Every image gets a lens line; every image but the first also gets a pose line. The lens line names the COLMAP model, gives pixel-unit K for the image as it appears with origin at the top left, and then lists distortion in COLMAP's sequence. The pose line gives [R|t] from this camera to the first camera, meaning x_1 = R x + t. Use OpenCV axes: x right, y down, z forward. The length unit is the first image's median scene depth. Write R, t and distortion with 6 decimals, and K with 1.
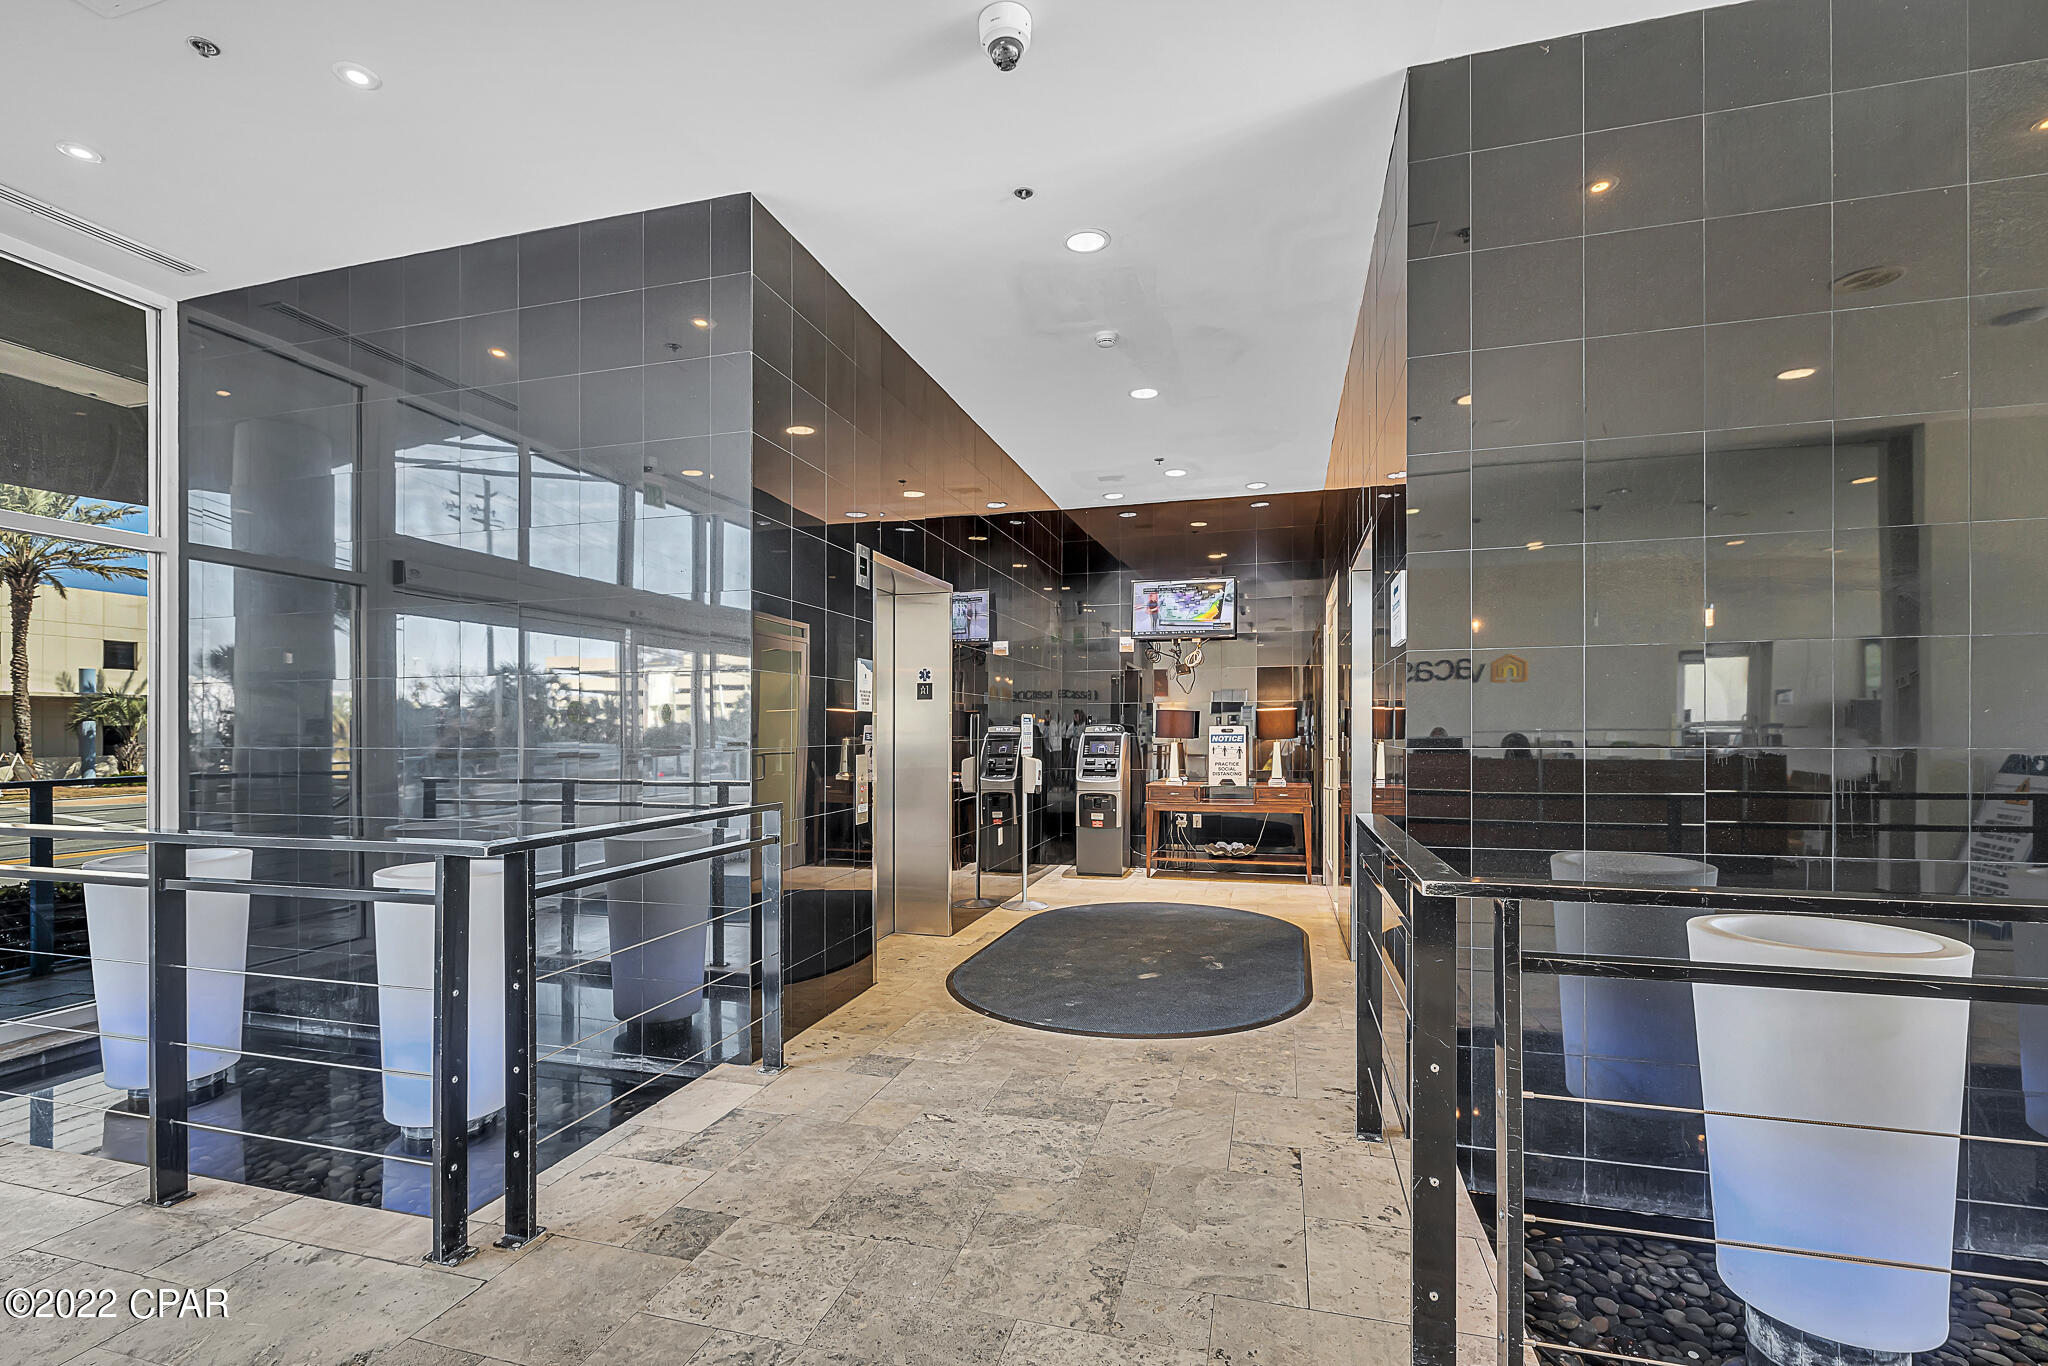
lens RADIAL K [[926.8, 0, 1018.7], [0, 926.8, 704.0], [0, 0, 1]] dist [0.000738, 0.000738]
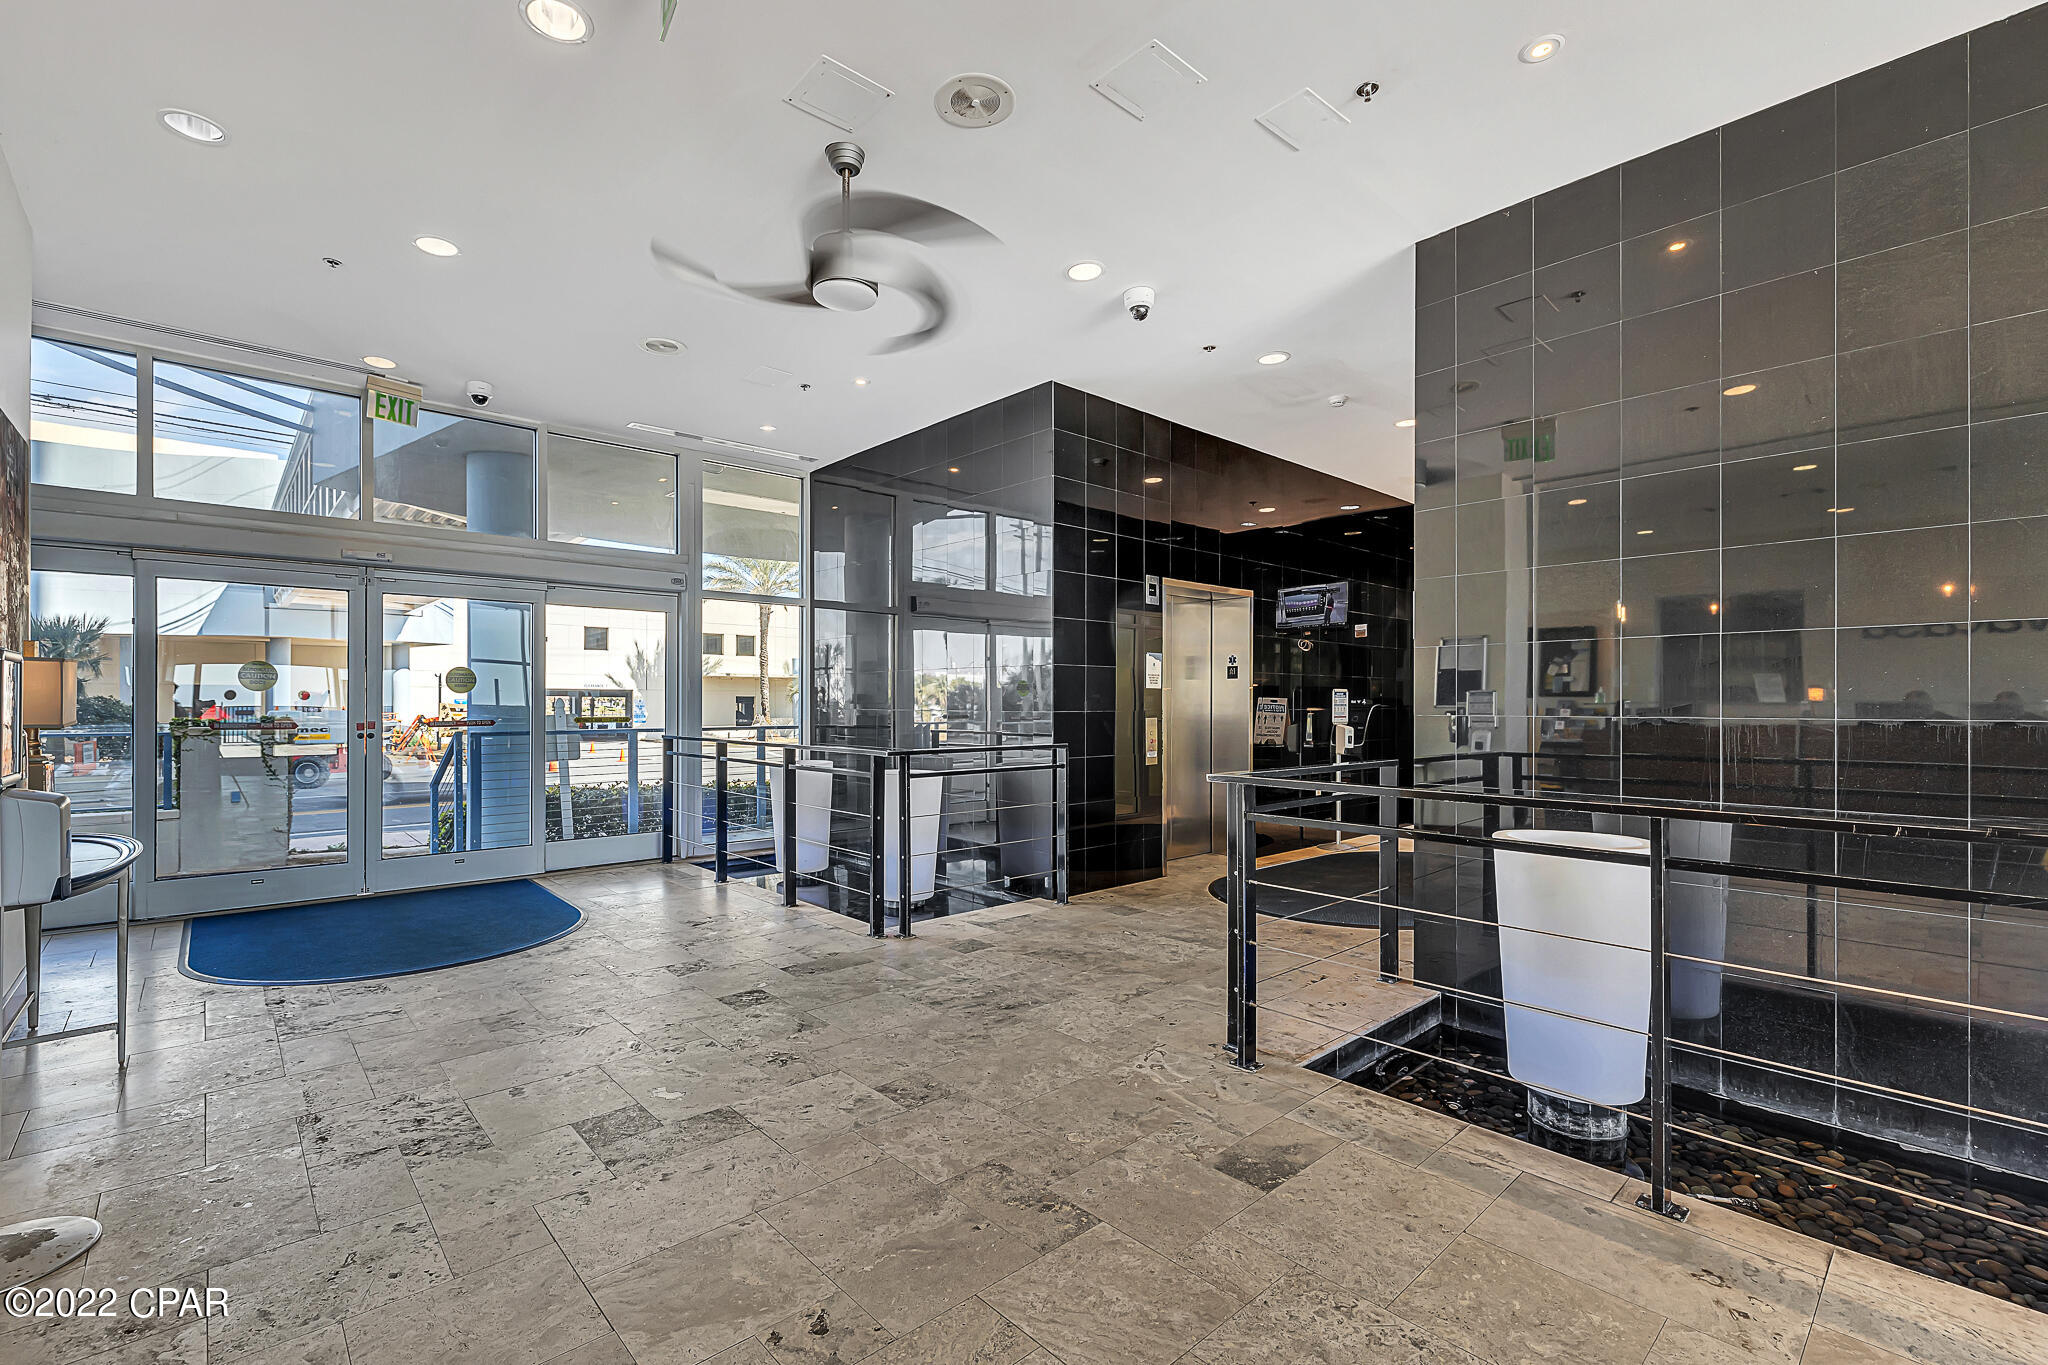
lens RADIAL K [[915.2, 0, 1029.8], [0, 915.2, 649.4], [0, 0, 1]] dist [0.012971, -0.000479]
pose [[0.855750, -0.024055, -0.516830, 0.561572], [0.008766, 0.999449, -0.032003, -0.012041], [0.517315, 0.022856, 0.855490, -0.464751]]
